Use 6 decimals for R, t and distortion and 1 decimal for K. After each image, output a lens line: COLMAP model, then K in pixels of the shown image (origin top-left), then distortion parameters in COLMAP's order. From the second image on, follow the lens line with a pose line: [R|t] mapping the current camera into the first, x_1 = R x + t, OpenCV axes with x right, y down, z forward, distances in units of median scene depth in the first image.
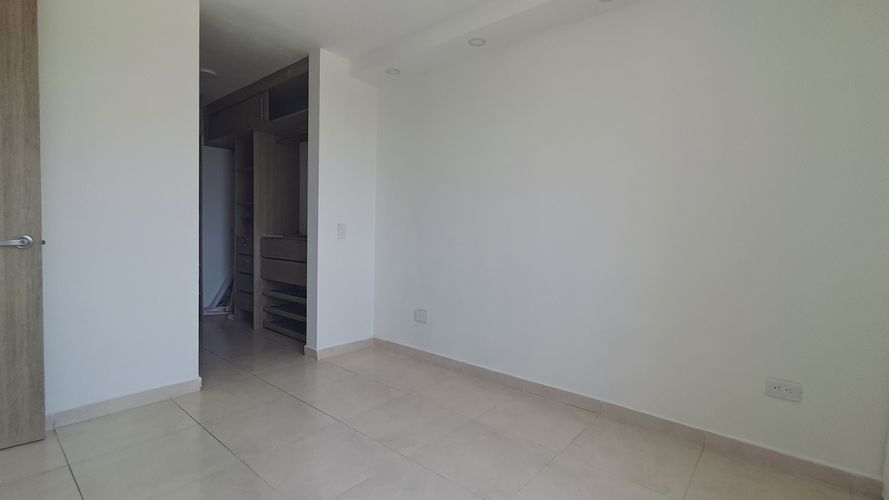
lens RADIAL K [[407.0, 0, 451.2], [0, 407.0, 247.5], [0, 0, 1]] dist [-0.000970, 0.001144]
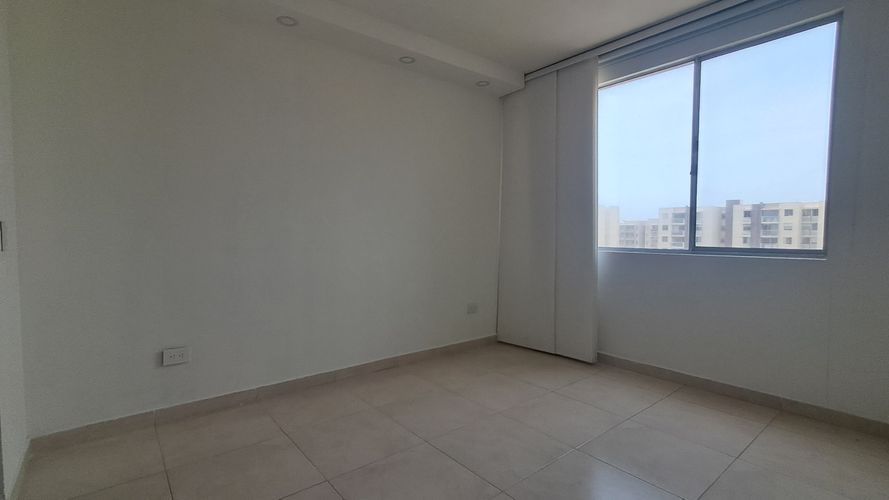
lens RADIAL K [[407.0, 0, 444.0], [0, 407.0, 251.0], [0, 0, 1]] dist [-0.000970, 0.001144]
pose [[0.176481, -0.059726, 0.982490, -0.721560], [0.037213, 0.997849, 0.053975, -0.030537], [-0.983600, 0.027036, 0.178324, 0.472703]]
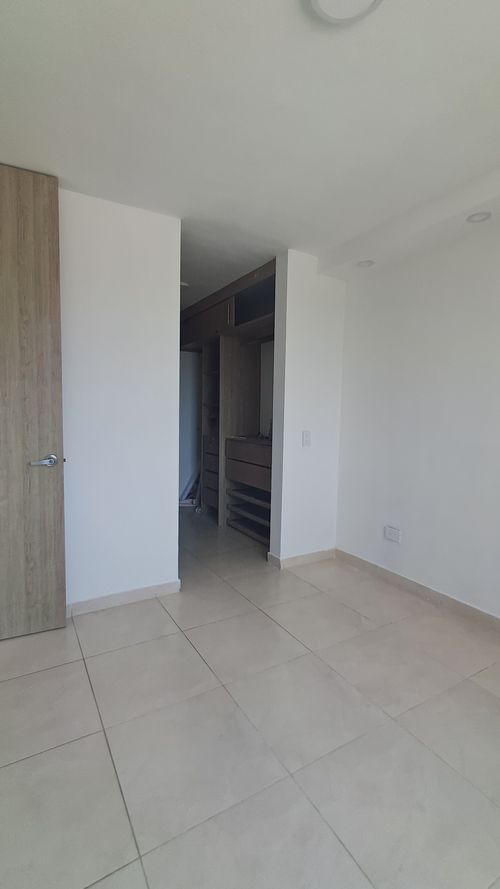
lens RADIAL K [[407.0, 0, 257.0], [0, 407.0, 445.0], [0, 0, 1]] dist [-0.000970, 0.001144]
pose [[0.944598, 0.021123, -0.327550, -0.071966], [-0.010592, 0.999369, 0.033902, -0.062950], [0.328059, -0.028555, 0.944225, 0.060690]]
